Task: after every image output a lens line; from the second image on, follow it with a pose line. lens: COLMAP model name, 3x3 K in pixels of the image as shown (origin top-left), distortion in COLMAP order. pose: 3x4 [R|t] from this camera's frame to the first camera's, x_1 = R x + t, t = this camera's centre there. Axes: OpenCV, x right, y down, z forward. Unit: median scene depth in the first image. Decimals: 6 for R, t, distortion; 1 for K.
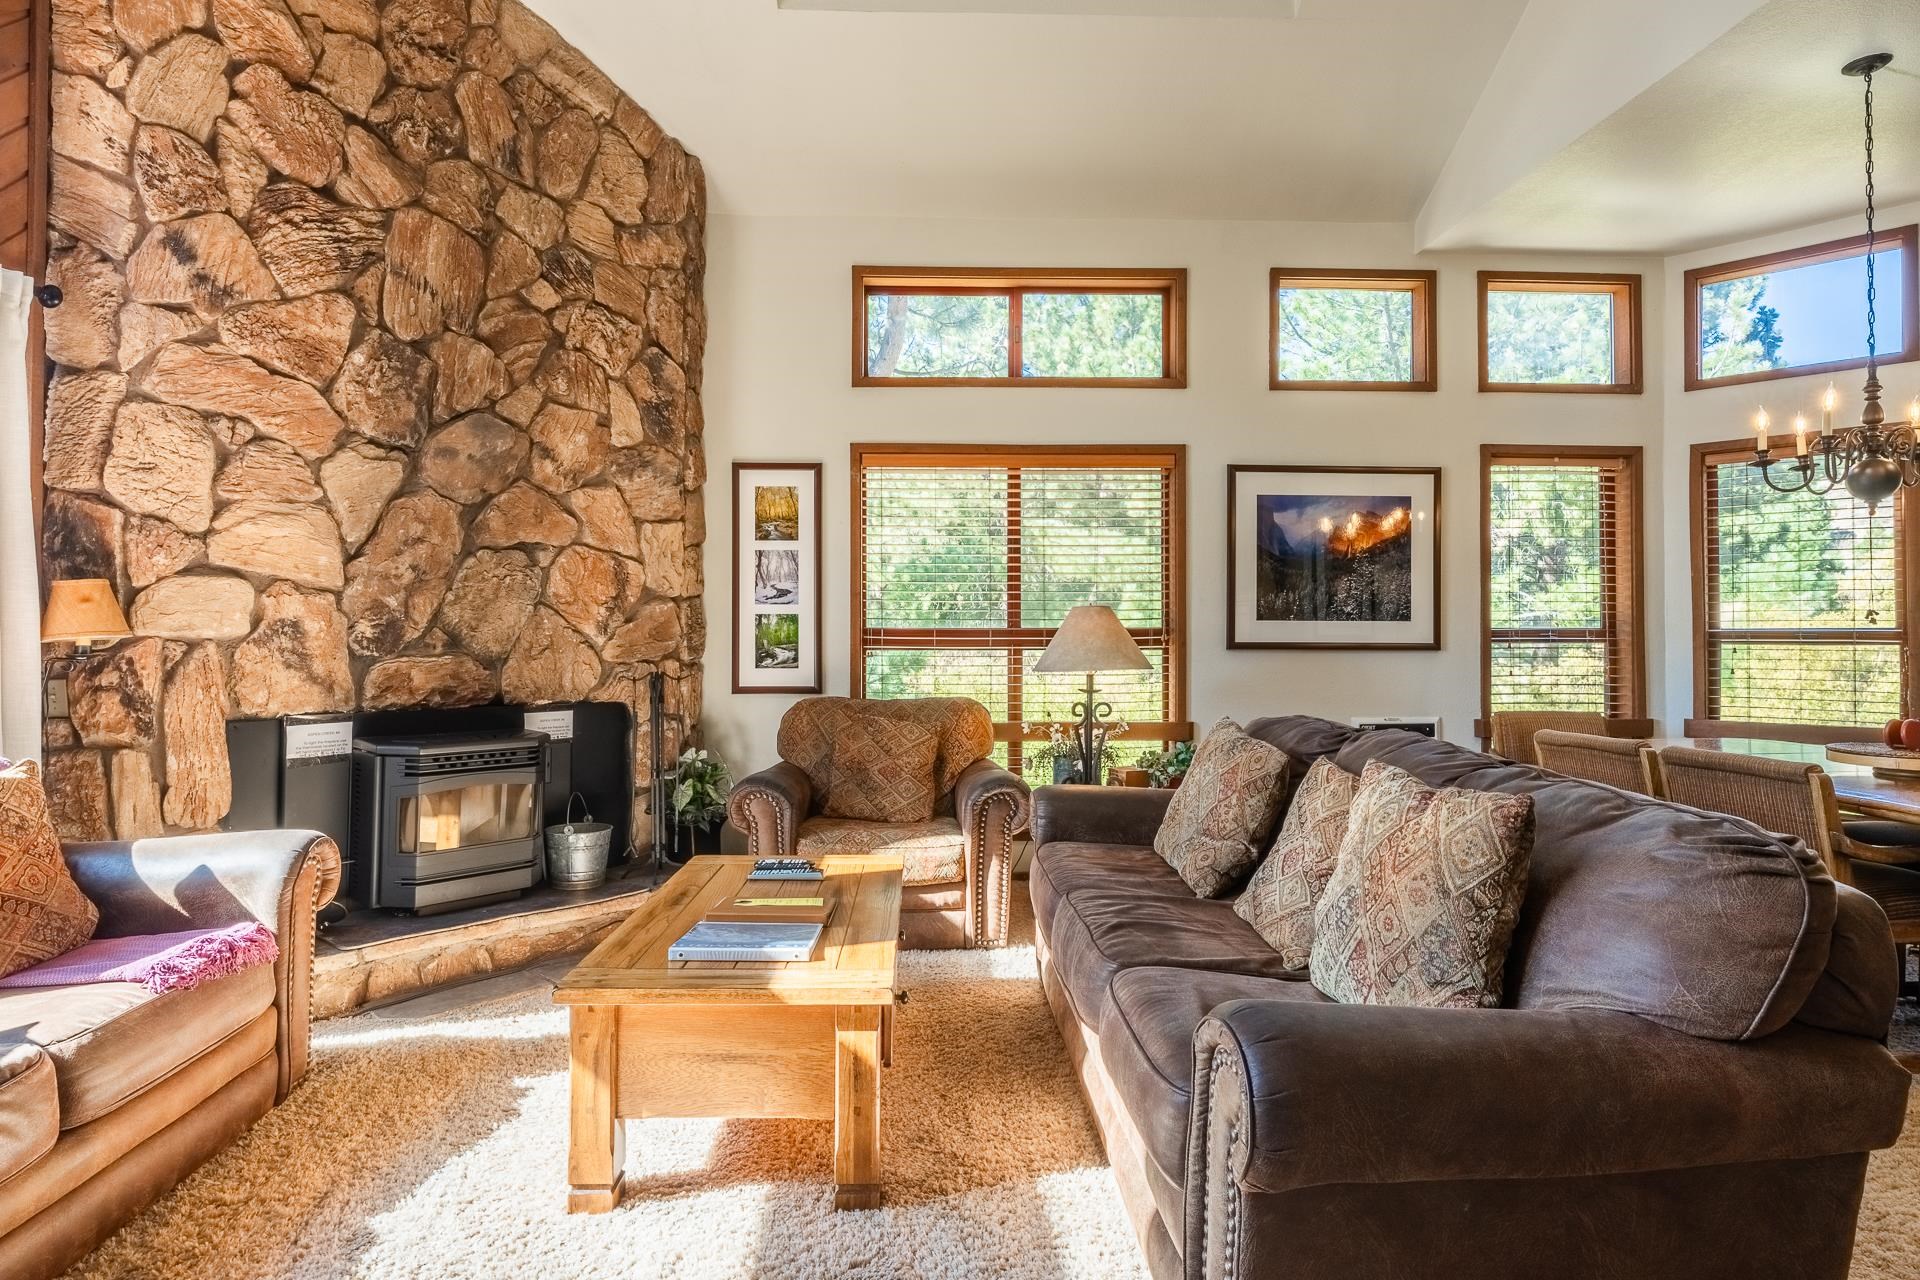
lens RADIAL K [[1014.7, 0, 939.9], [0, 1014.7, 618.0], [0, 0, 1]] dist [-0.001068, -0.001377]
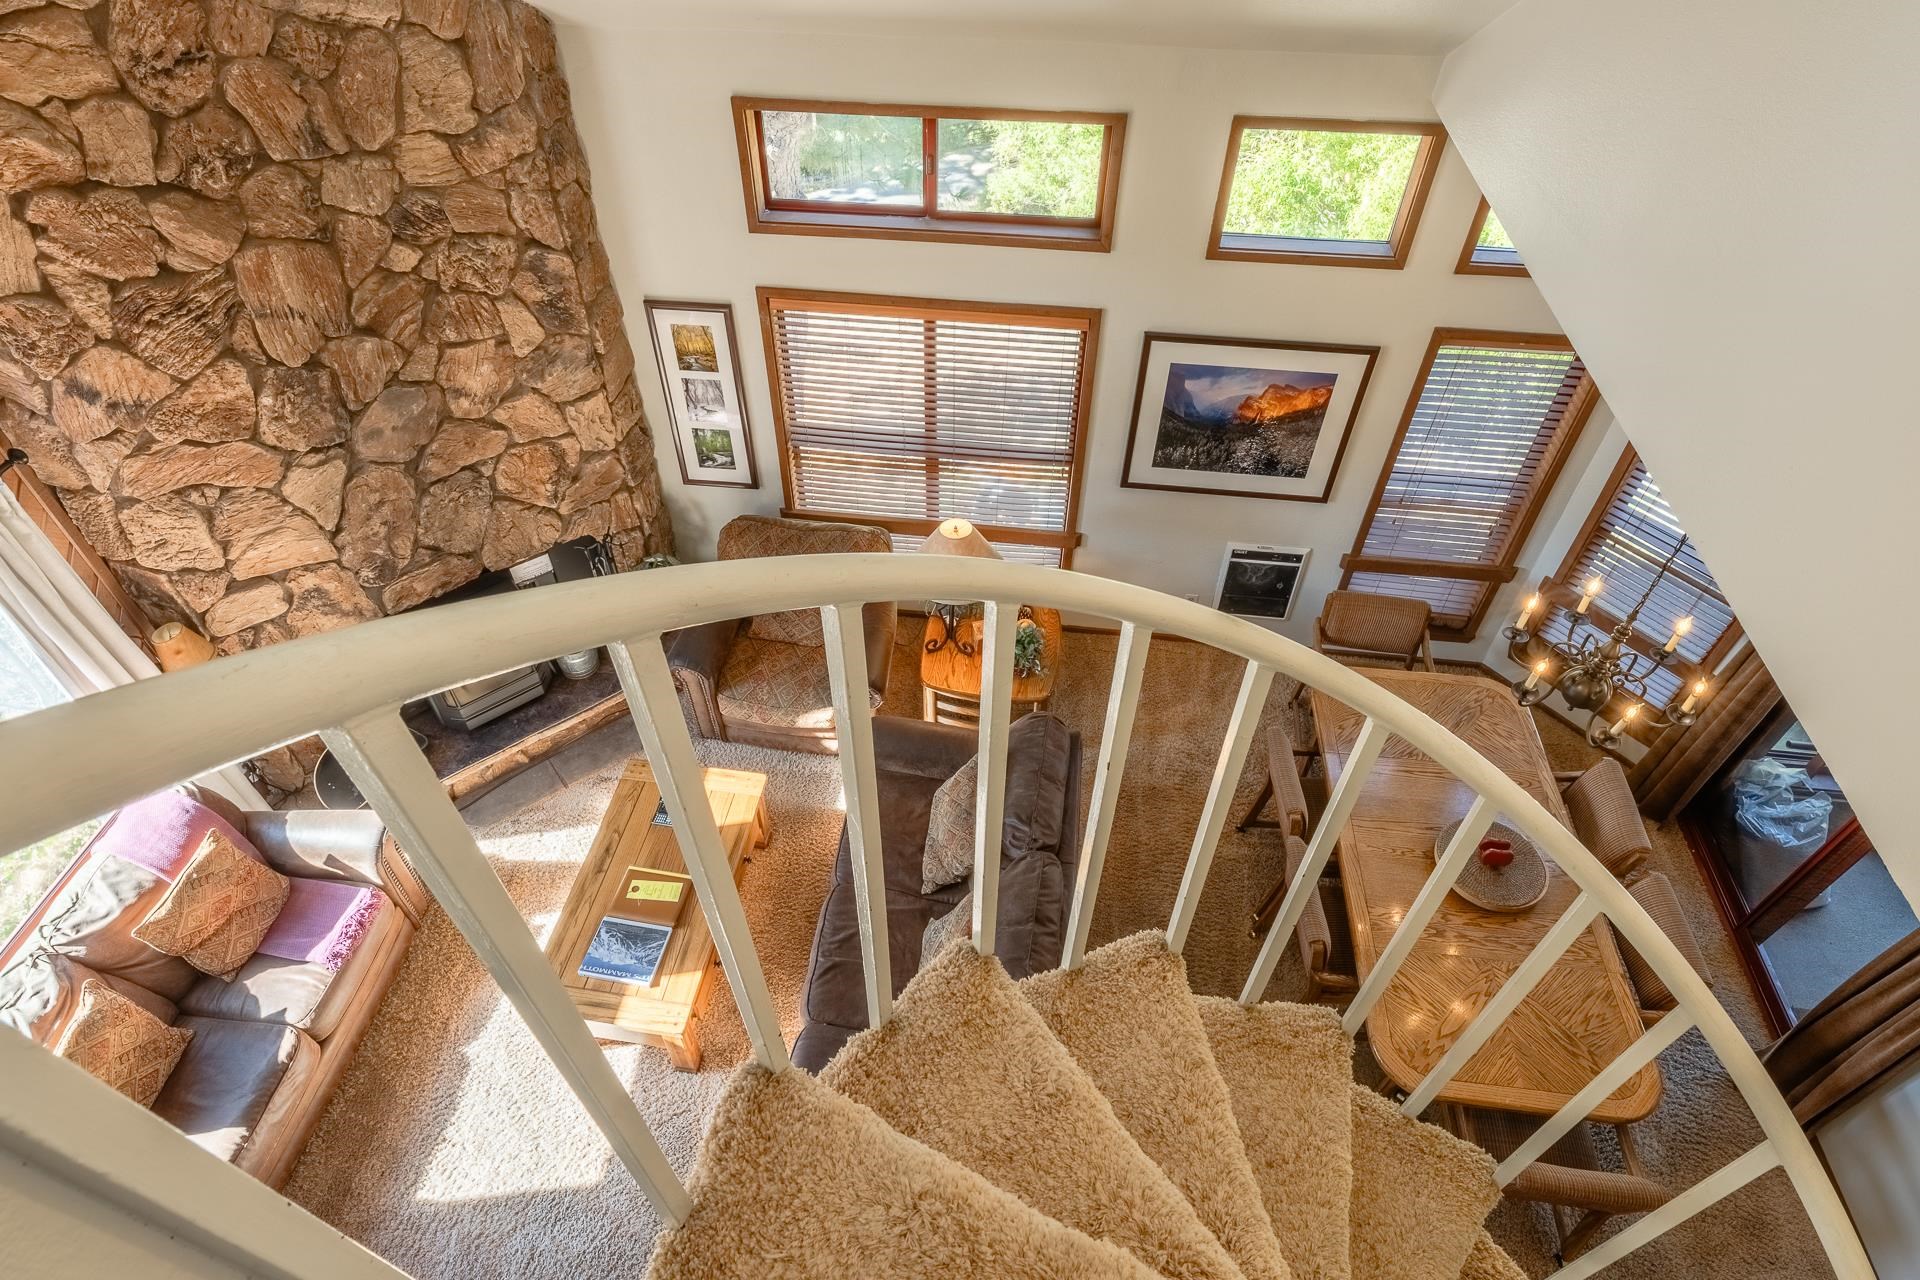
lens RADIAL K [[1040.0, 0, 940.4], [0, 1040.0, 607.5], [0, 0, 1]] dist [-0.000686, -0.001998]
pose [[0.986746, 0.113725, -0.115753, 0.277297], [0.003041, 0.700243, 0.713898, -0.779697], [0.162243, -0.704788, 0.690616, 0.135827]]
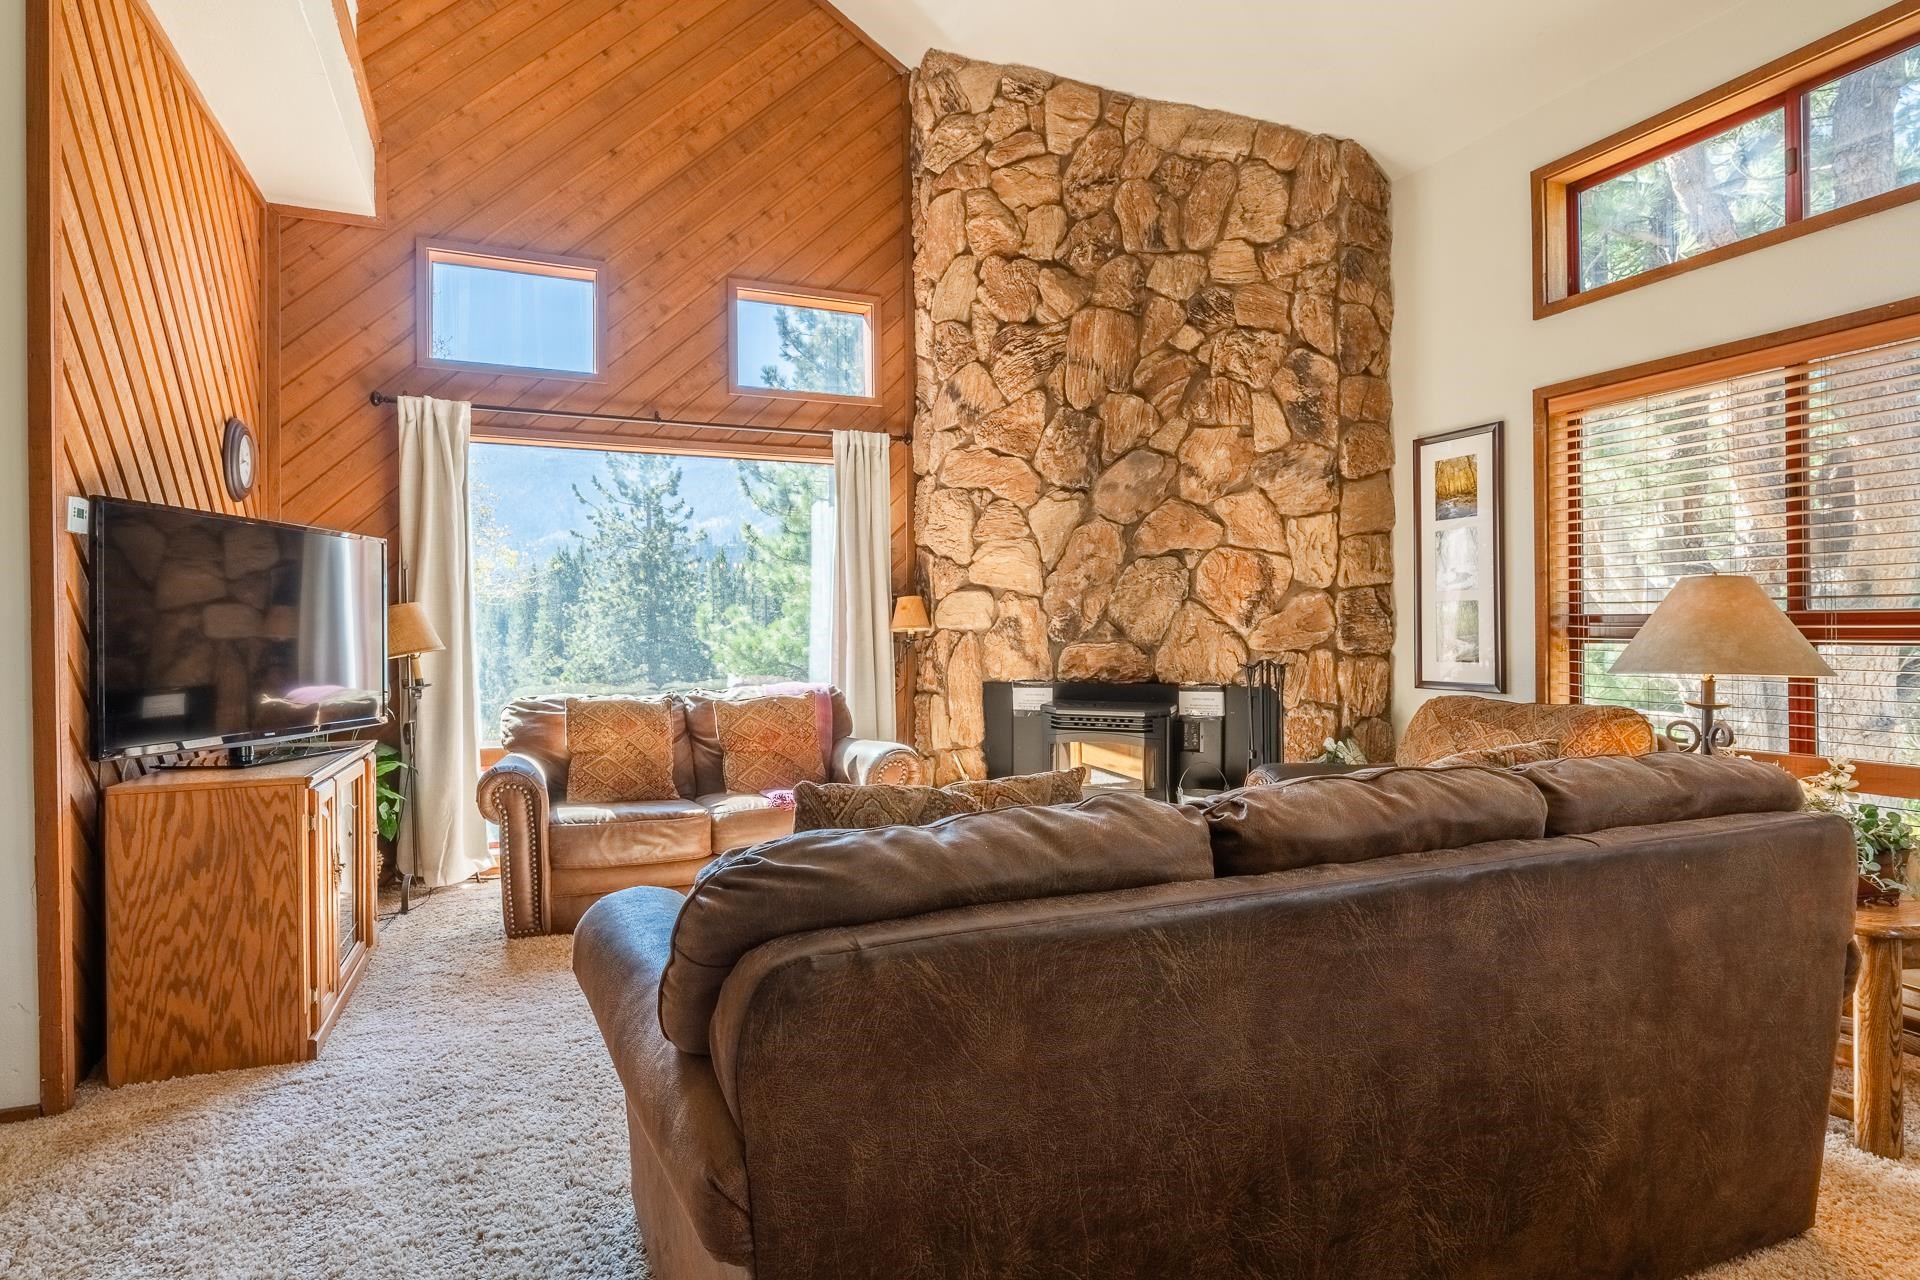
lens RADIAL K [[1010.3, 0, 936.2], [0, 1010.3, 628.0], [0, 0, 1]] dist [-0.002727, -0.003060]
pose [[0.345863, -0.005468, -0.938269, 0.588536], [0.019903, 0.999801, 0.001510, 0.010721], [0.938074, -0.019196, 0.345903, 0.304425]]
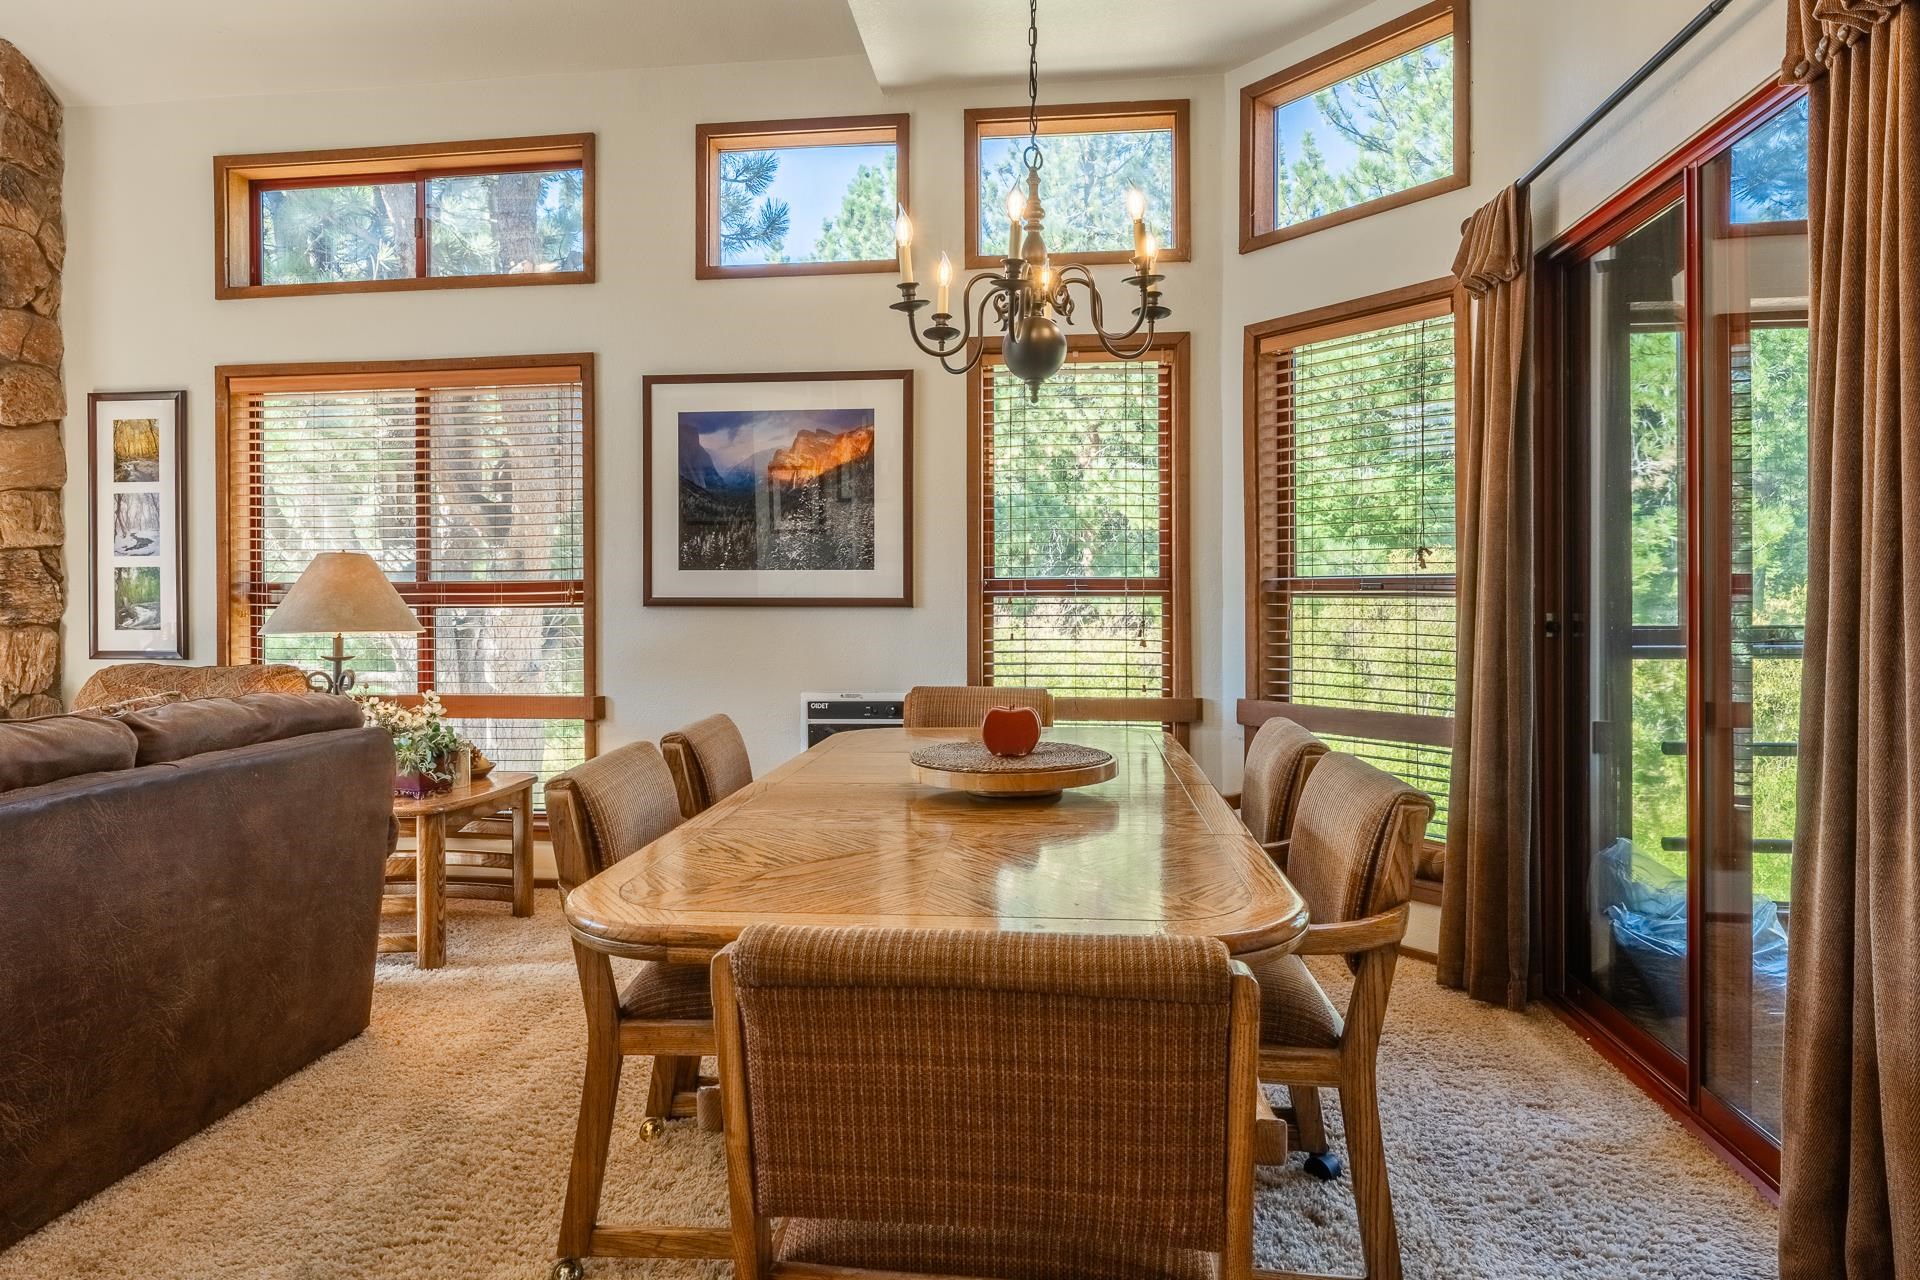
lens RADIAL K [[1092.2, 0, 937.9], [0, 1092.2, 595.9], [0, 0, 1]] dist [-0.002437, -0.000915]
pose [[0.988180, -0.004326, -0.153238, 0.754320], [0.007146, 0.999815, 0.017857, 0.010237], [0.153132, -0.018741, 0.988028, 0.213289]]
